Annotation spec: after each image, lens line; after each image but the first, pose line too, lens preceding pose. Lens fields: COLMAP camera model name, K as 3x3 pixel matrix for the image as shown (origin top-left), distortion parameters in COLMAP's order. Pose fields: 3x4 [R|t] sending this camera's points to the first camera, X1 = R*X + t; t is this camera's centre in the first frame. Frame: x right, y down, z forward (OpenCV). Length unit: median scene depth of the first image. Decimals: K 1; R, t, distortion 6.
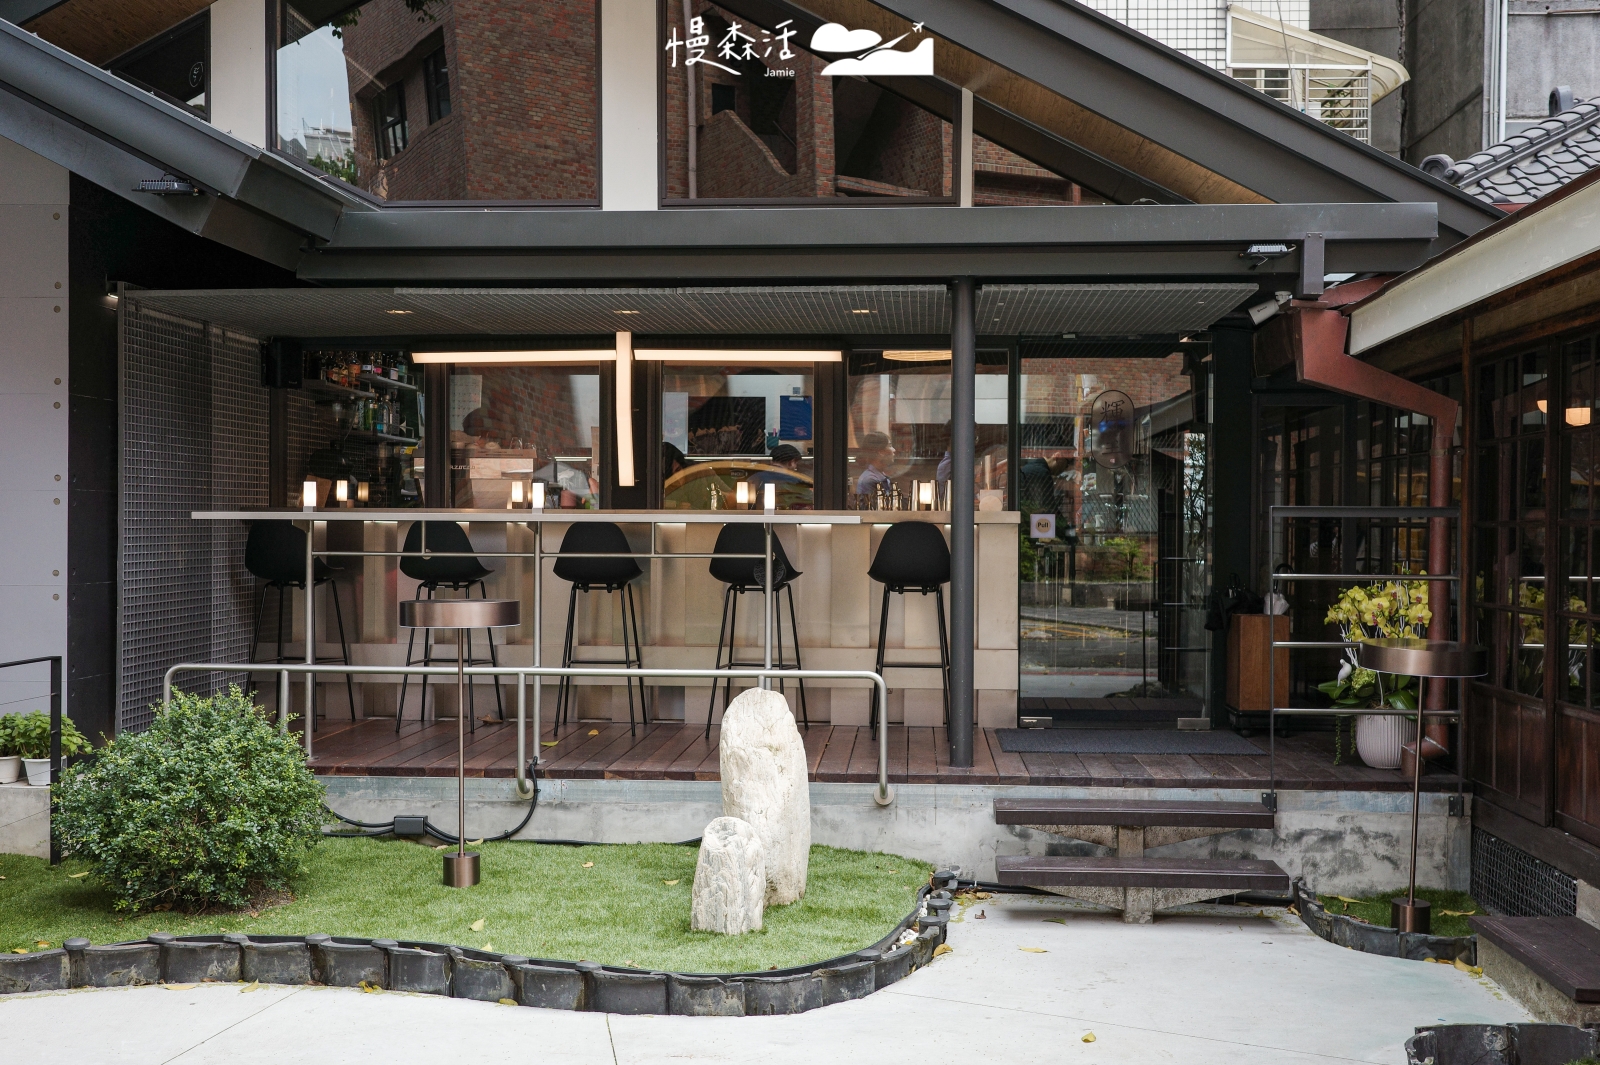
lens RADIAL K [[1791.3, 0, 804.4], [0, 1791.3, 554.4], [0, 0, 1]] dist [0.043161, 0.000000]
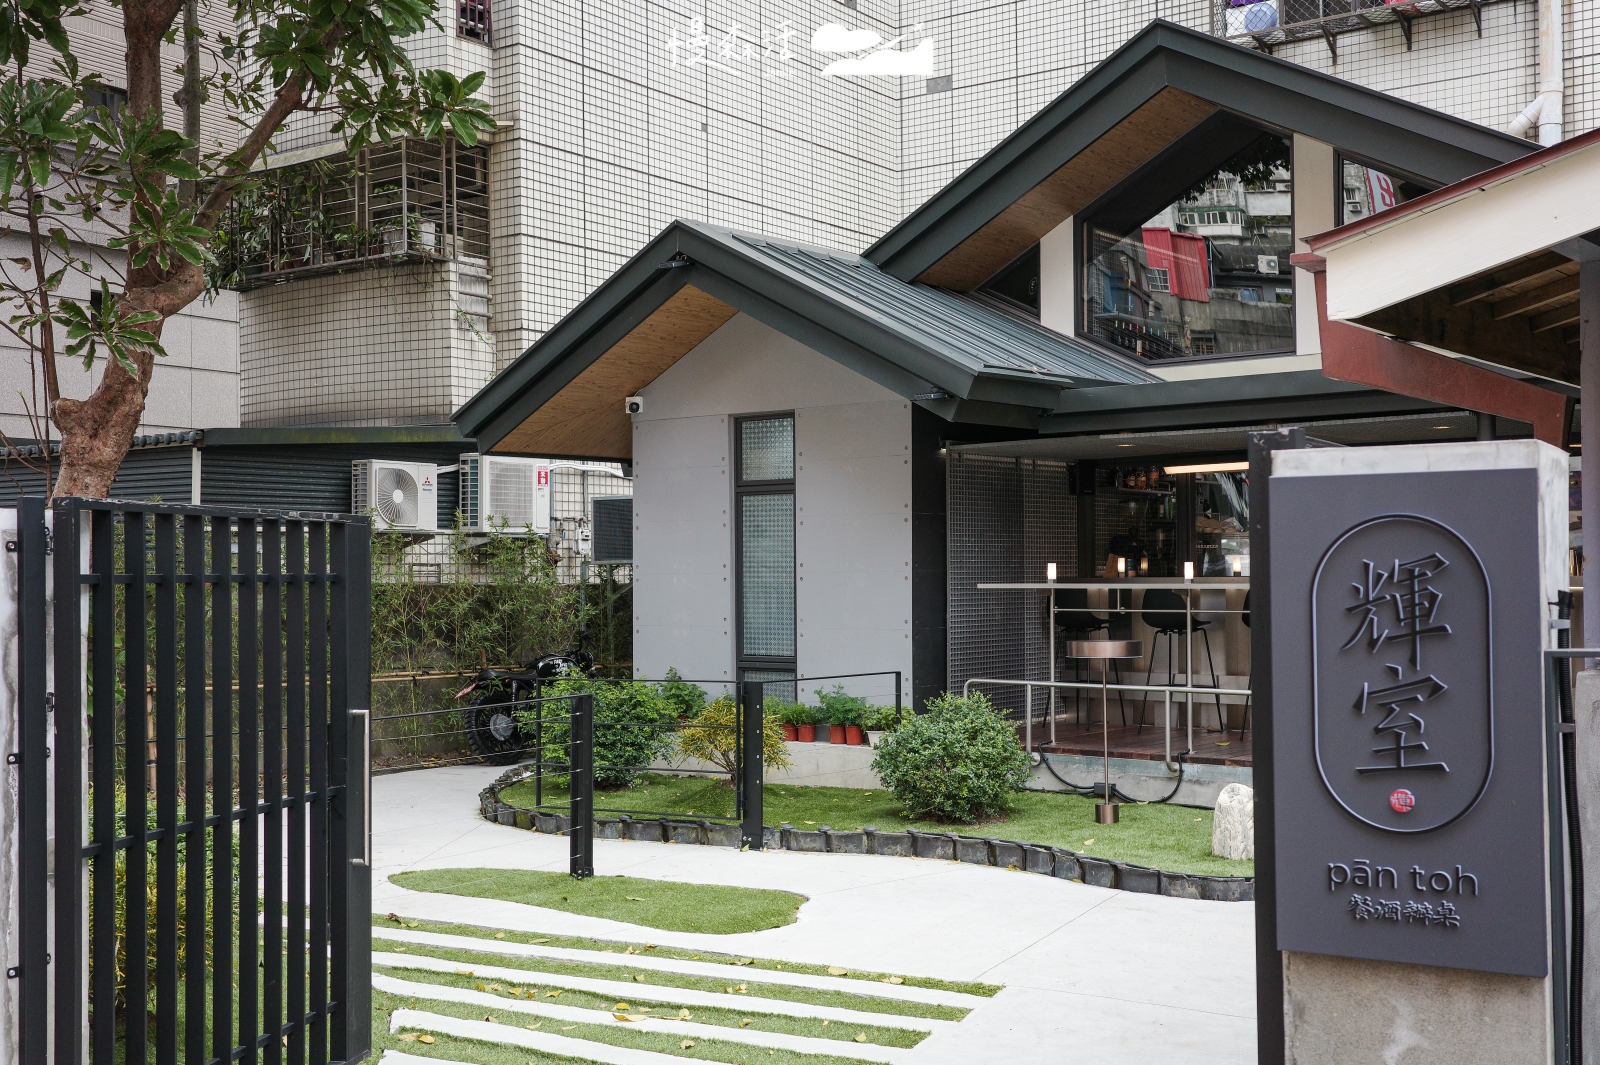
lens RADIAL K [[1791.3, 0, 798.4], [0, 1791.3, 529.8], [0, 0, 1]] dist [0.043161, 0.000000]
pose [[0.816275, -0.024714, -0.577135, 0.451863], [0.001064, 0.999147, -0.041280, -0.006048], [0.577663, 0.033082, 0.815605, -0.395059]]
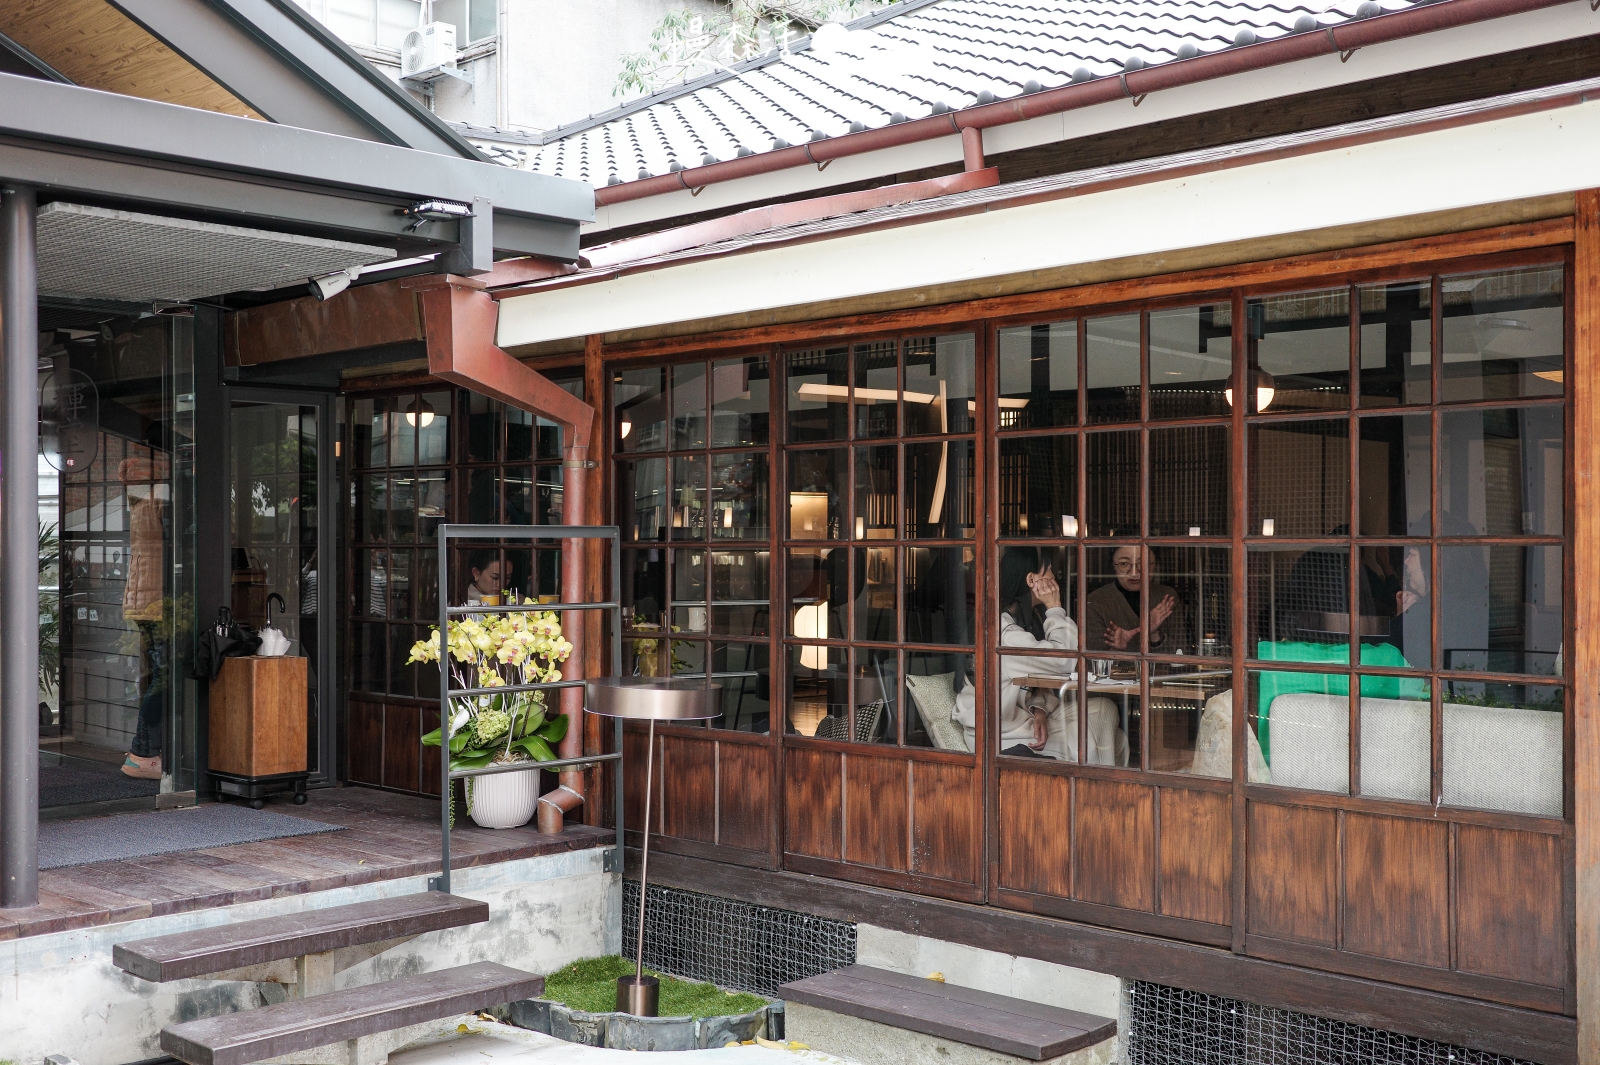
lens RADIAL K [[1791.3, 0, 799.0], [0, 1791.3, 539.8], [0, 0, 1]] dist [0.043161, 0.000000]
pose [[0.655504, -0.003994, 0.755181, -0.240306], [0.016814, 0.999815, -0.009307, -0.009018], [-0.755004, 0.018799, 0.655450, 0.332521]]
